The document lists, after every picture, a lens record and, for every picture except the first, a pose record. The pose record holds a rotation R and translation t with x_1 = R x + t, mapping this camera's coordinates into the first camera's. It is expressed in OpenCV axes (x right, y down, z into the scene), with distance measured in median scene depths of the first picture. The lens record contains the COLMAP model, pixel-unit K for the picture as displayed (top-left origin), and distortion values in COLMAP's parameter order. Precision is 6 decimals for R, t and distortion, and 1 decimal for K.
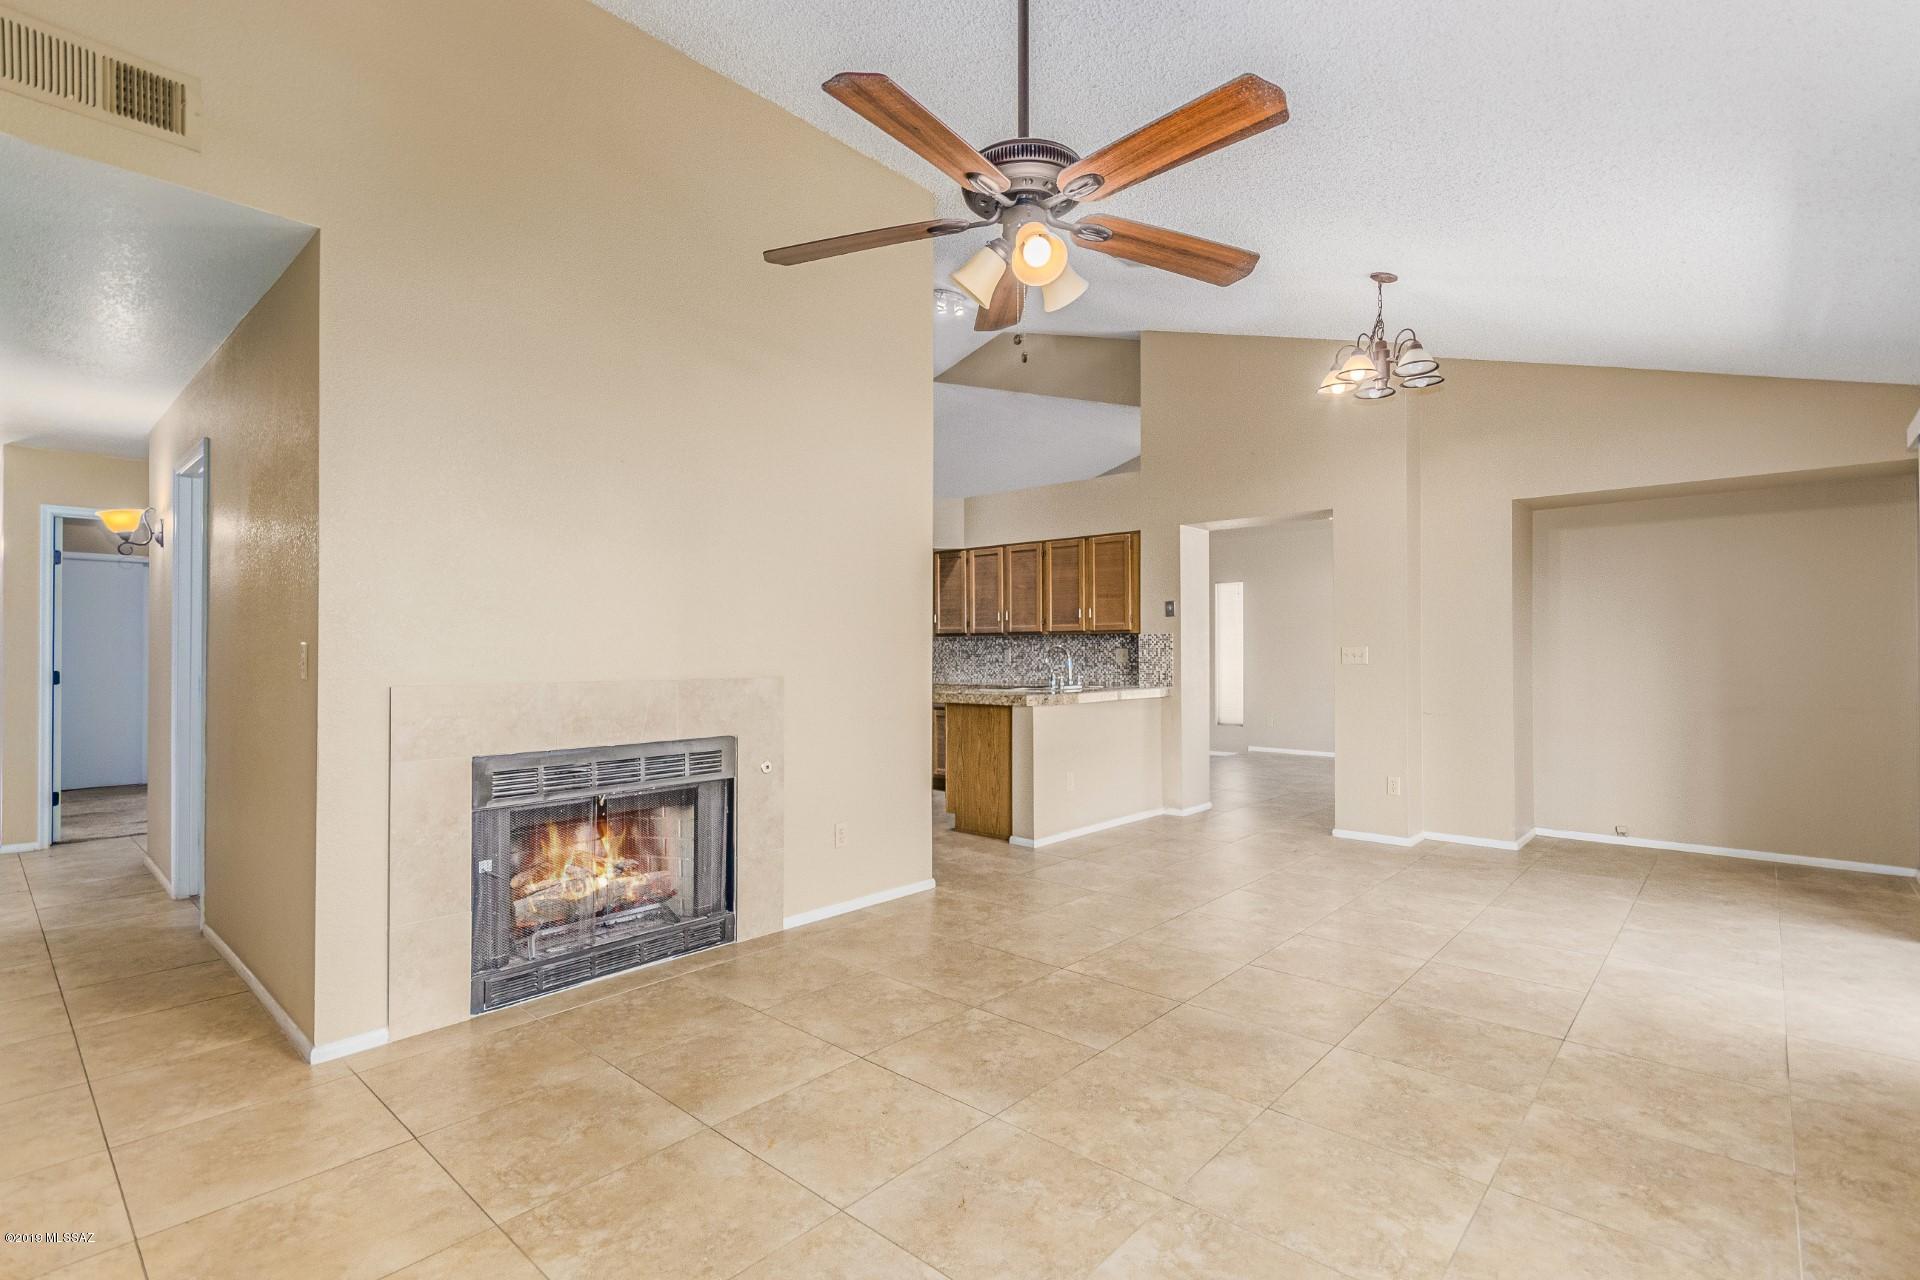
lens RADIAL K [[897.2, 0, 966.6], [0, 897.2, 649.3], [0, 0, 1]] dist [-0.002237, -0.000043]
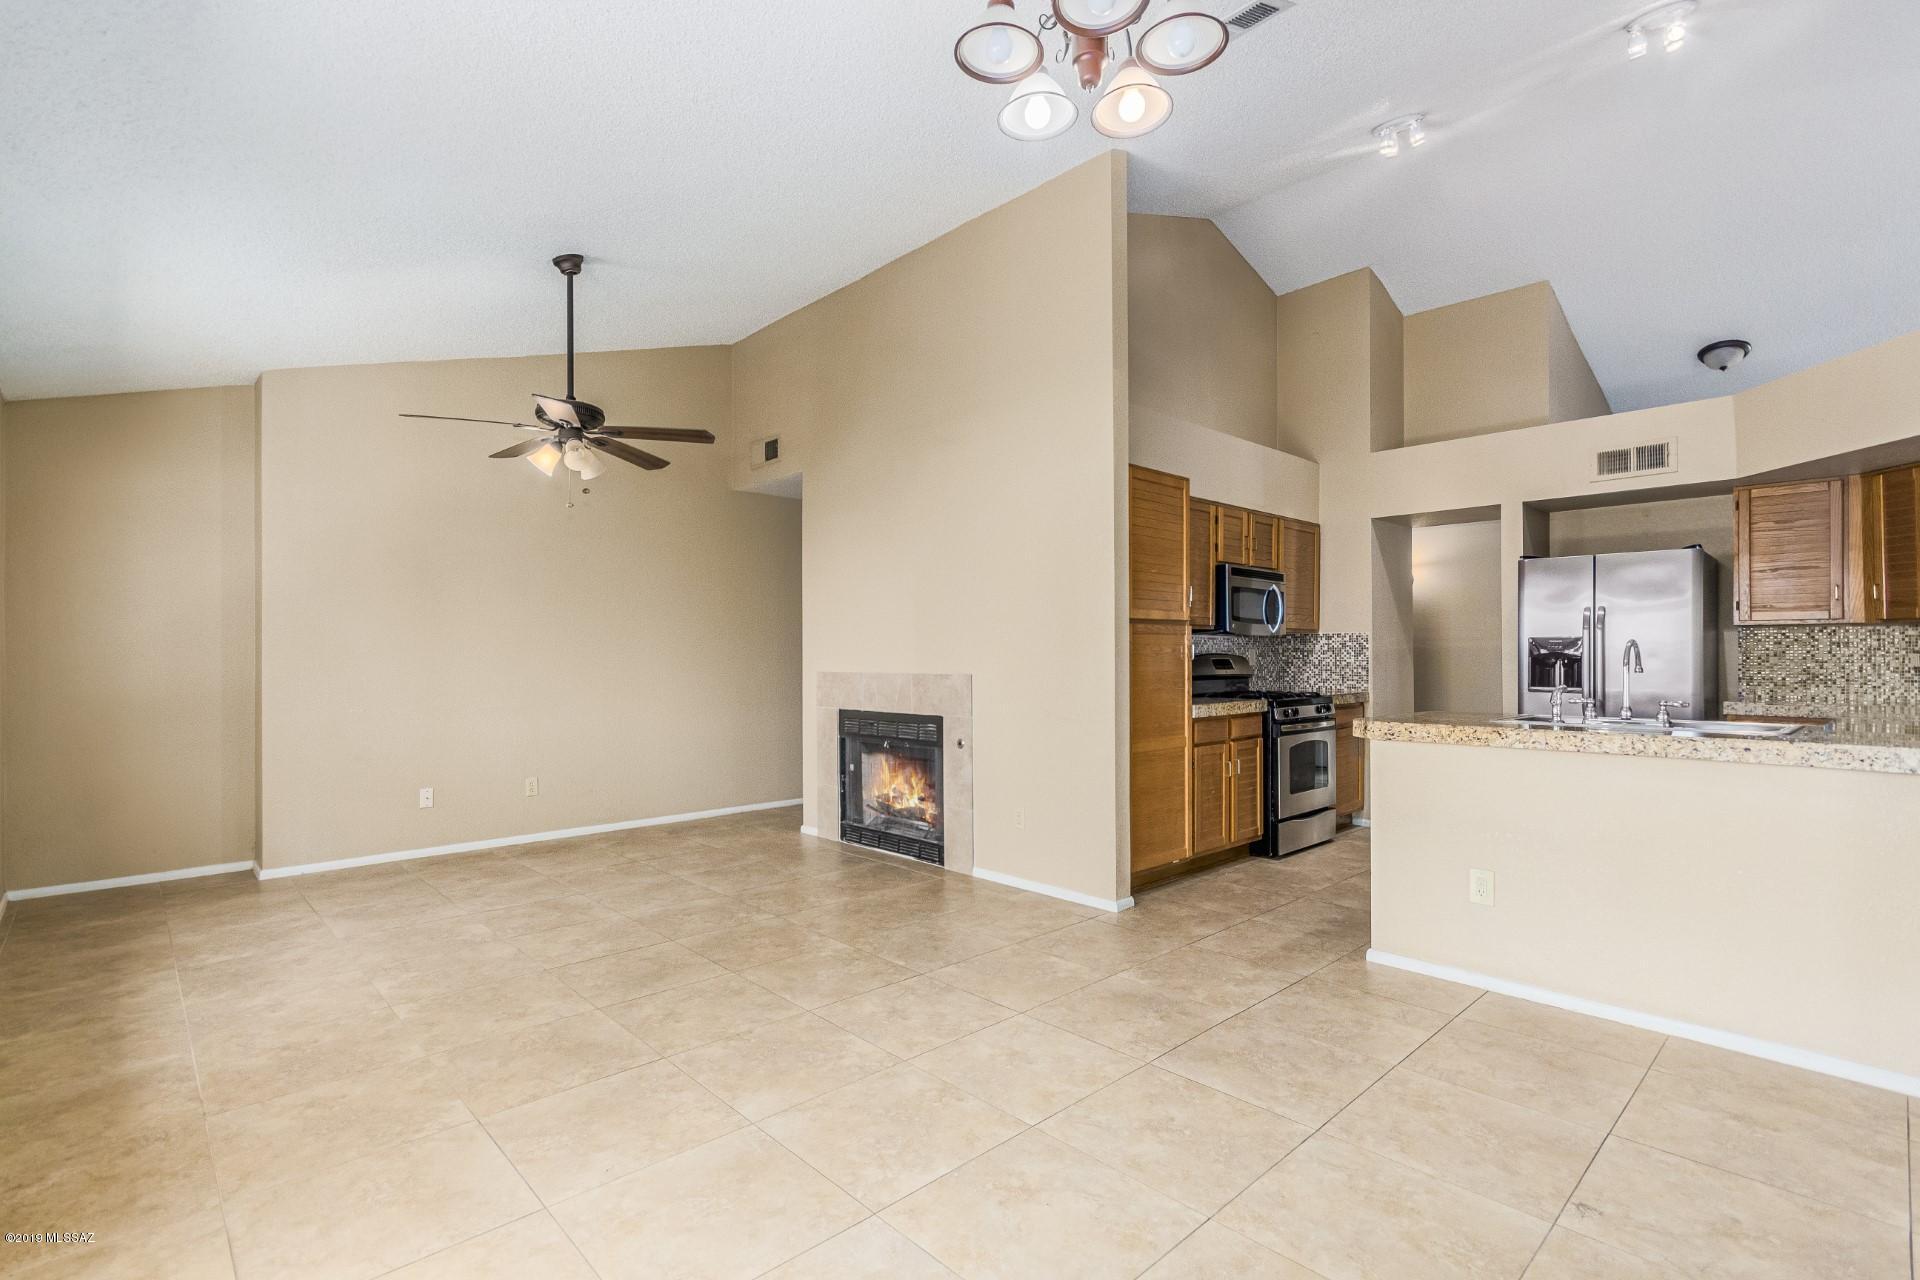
lens RADIAL K [[897.4, 0, 959.9], [0, 897.4, 648.1], [0, 0, 1]] dist [-0.000172, -0.000927]
pose [[-0.090446, -0.004306, -0.995892, 1.301554], [0.006846, 0.999964, -0.004945, -0.000058], [0.995878, -0.007265, -0.090413, 1.358292]]
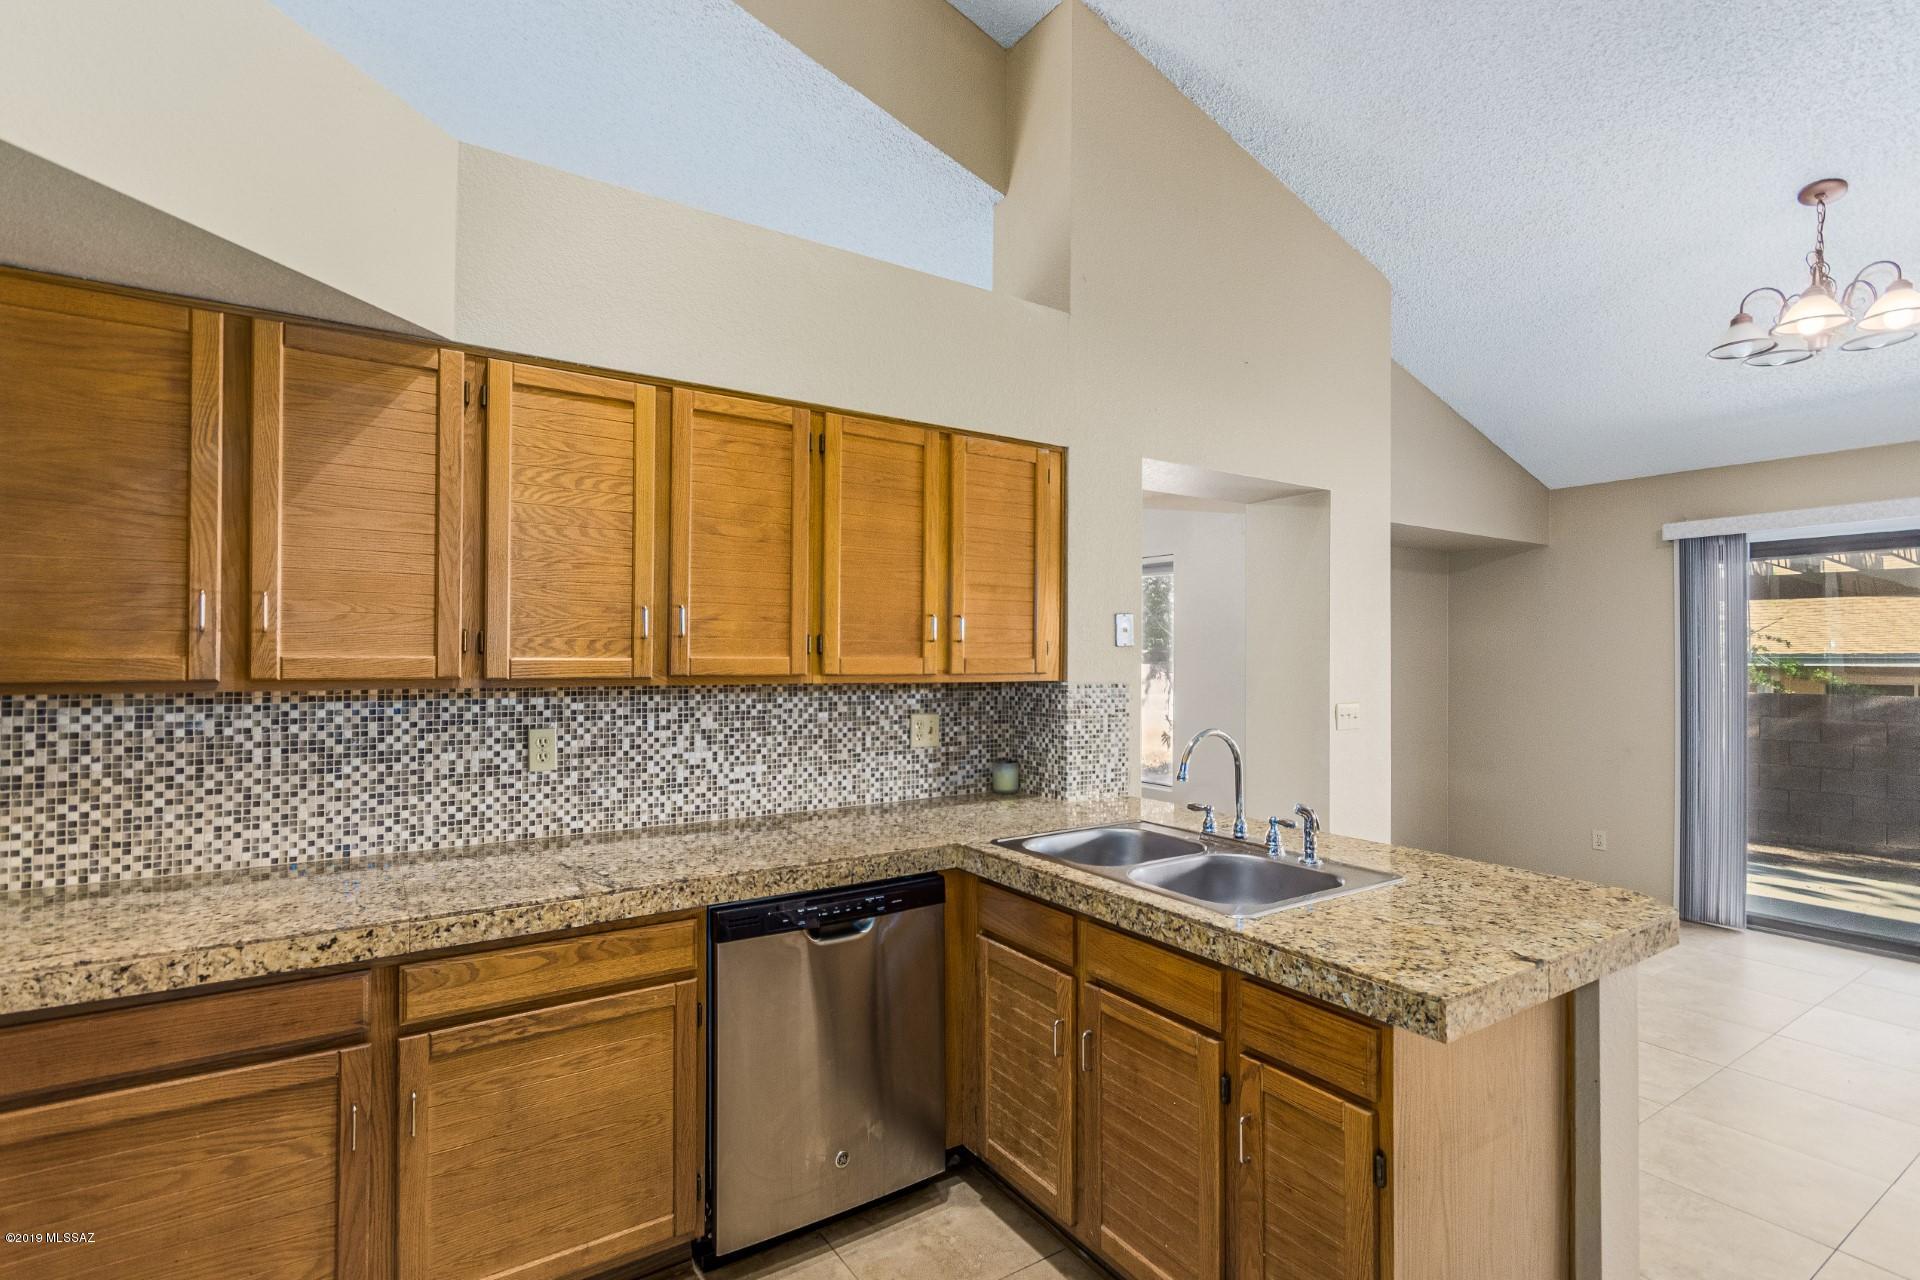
lens RADIAL K [[897.2, 0, 966.6], [0, 897.2, 649.3], [0, 0, 1]] dist [-0.002237, -0.000043]
pose [[0.257253, 0.011855, 0.966271, -0.533082], [-0.007744, 0.999918, -0.010206, -0.062924], [-0.966313, -0.004857, 0.257324, 2.034602]]
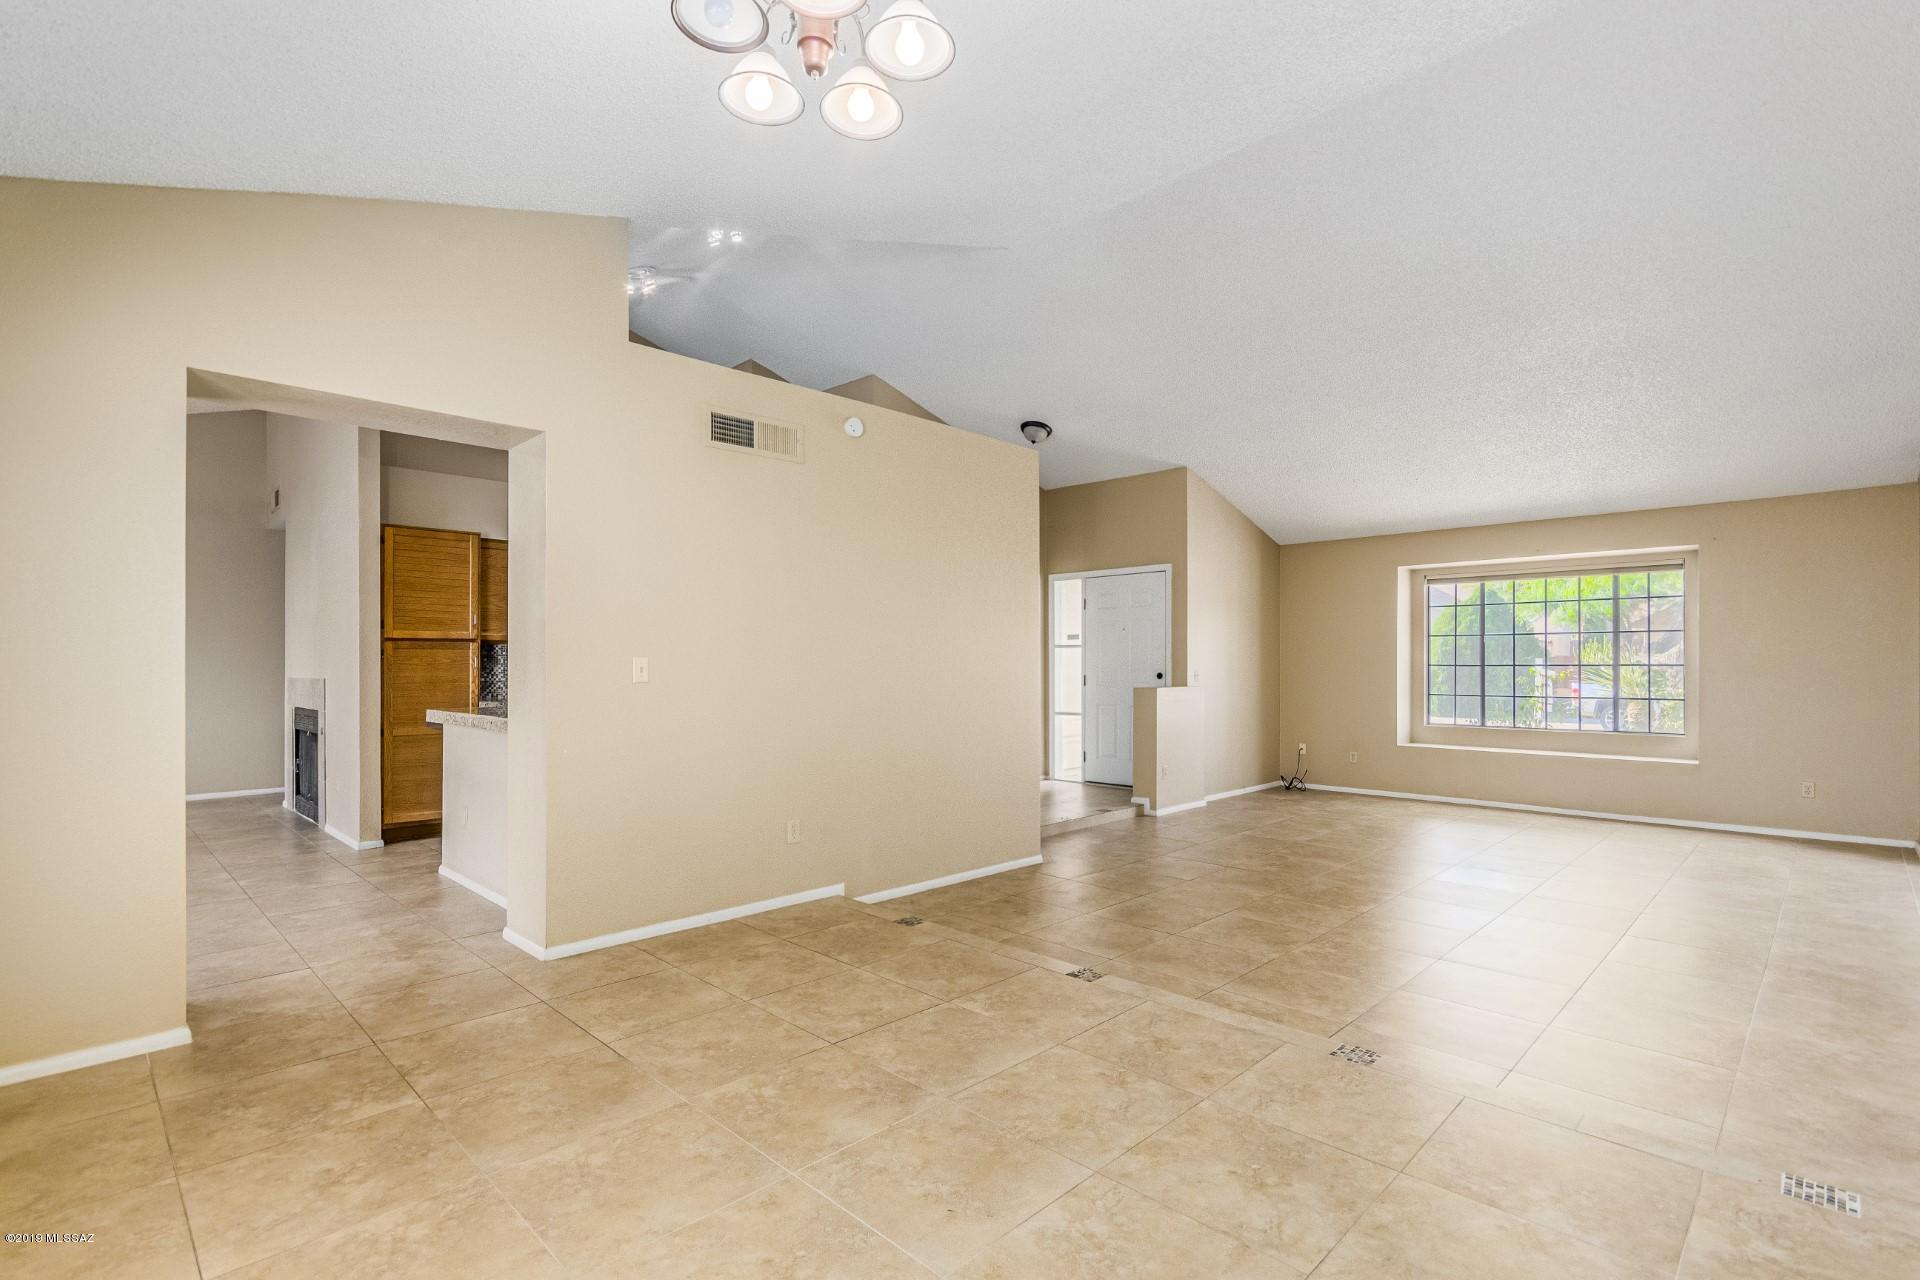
lens RADIAL K [[897.4, 0, 959.9], [0, 897.4, 648.1], [0, 0, 1]] dist [-0.000172, -0.000927]
pose [[-0.043962, -0.008419, -0.998998, 1.744470], [0.008661, 0.999924, -0.008808, -0.001126], [0.998996, -0.009040, -0.043886, 2.784816]]
